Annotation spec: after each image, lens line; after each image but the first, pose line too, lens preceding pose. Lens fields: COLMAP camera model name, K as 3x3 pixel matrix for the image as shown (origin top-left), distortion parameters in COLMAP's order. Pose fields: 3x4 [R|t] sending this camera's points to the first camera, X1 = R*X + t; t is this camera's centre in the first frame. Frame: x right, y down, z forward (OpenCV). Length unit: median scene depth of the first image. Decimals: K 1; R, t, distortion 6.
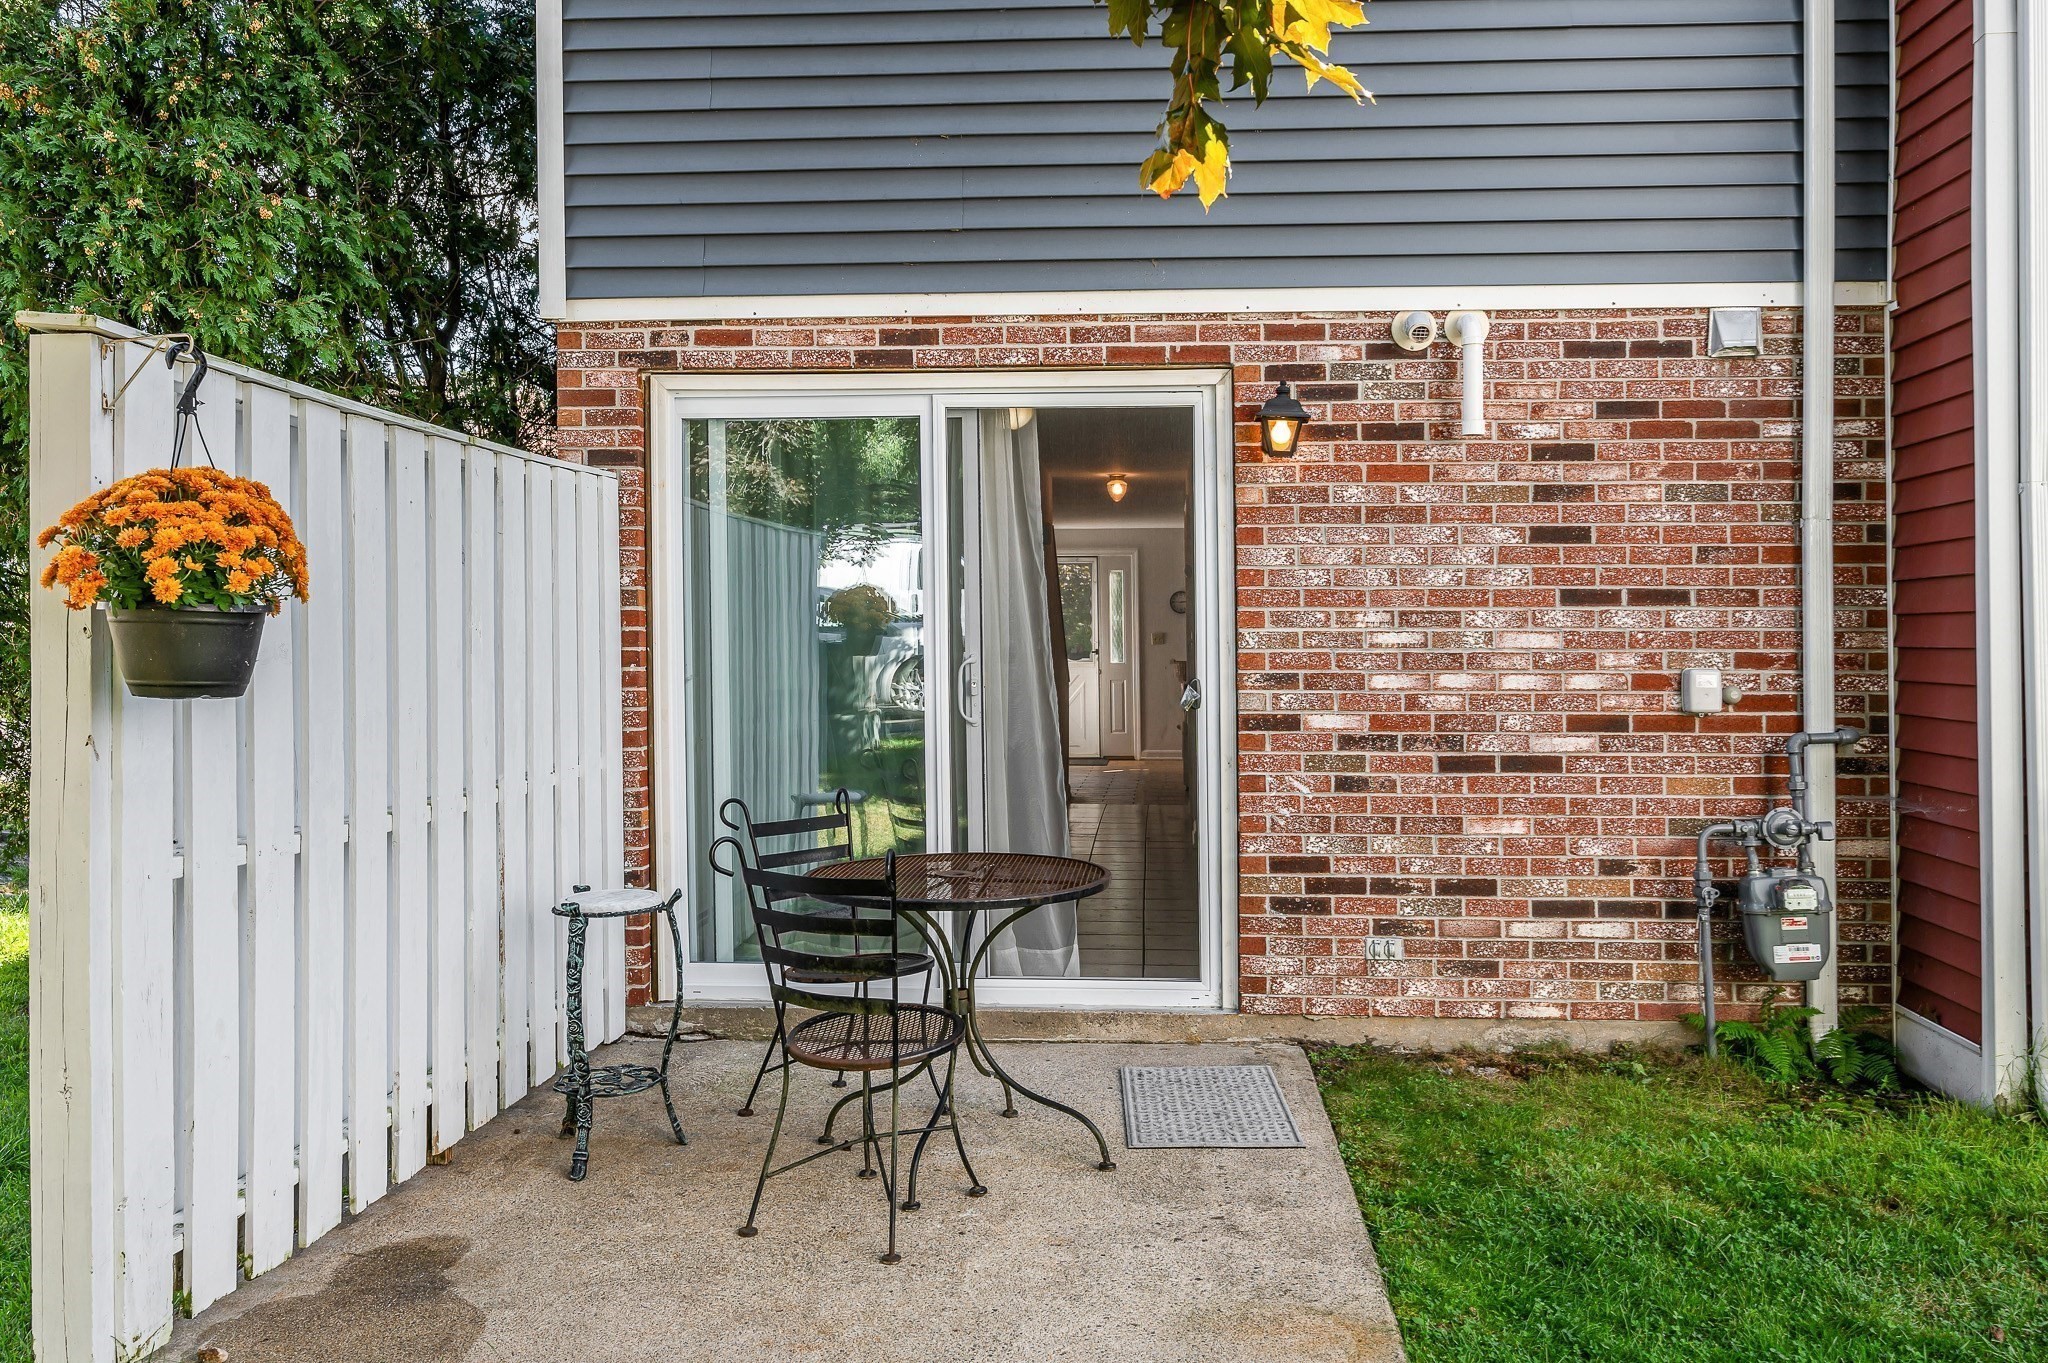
lens RADIAL K [[1592.8, 0, 1026.2], [0, 1592.8, 620.8], [0, 0, 1]] dist [0.003047, -0.000454]
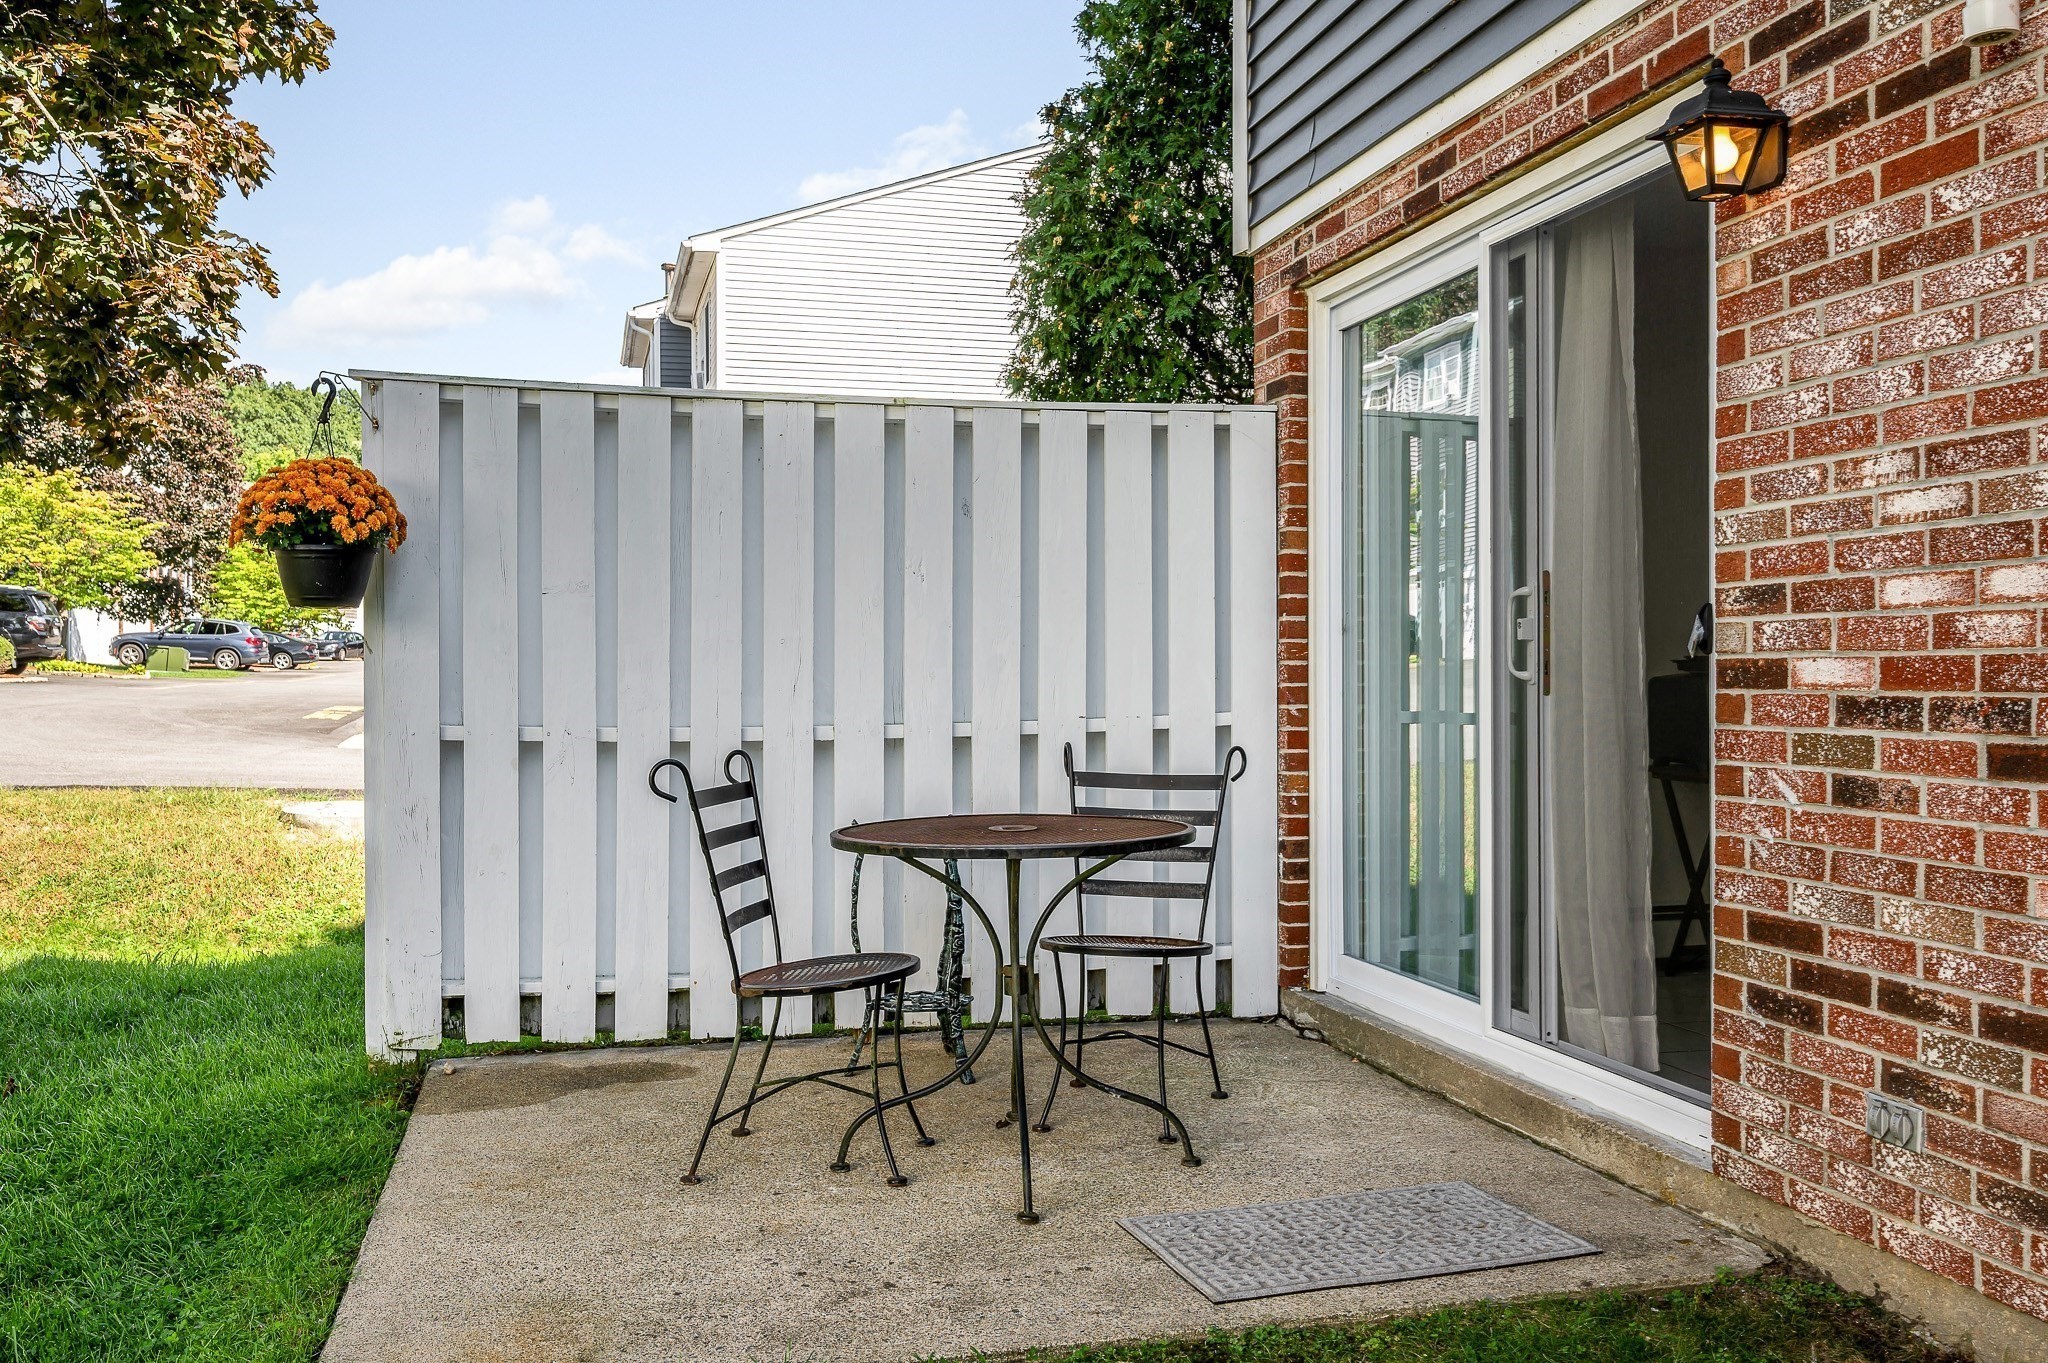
lens RADIAL K [[1667.6, 0, 1024.0], [0, 1667.6, 681.5], [0, 0, 1]] dist [-0.001817, 0.003071]
pose [[0.333399, 0.003950, -0.942778, 0.625044], [0.014318, 0.999855, 0.009252, 0.057748], [0.942677, -0.016584, 0.333294, 0.564923]]
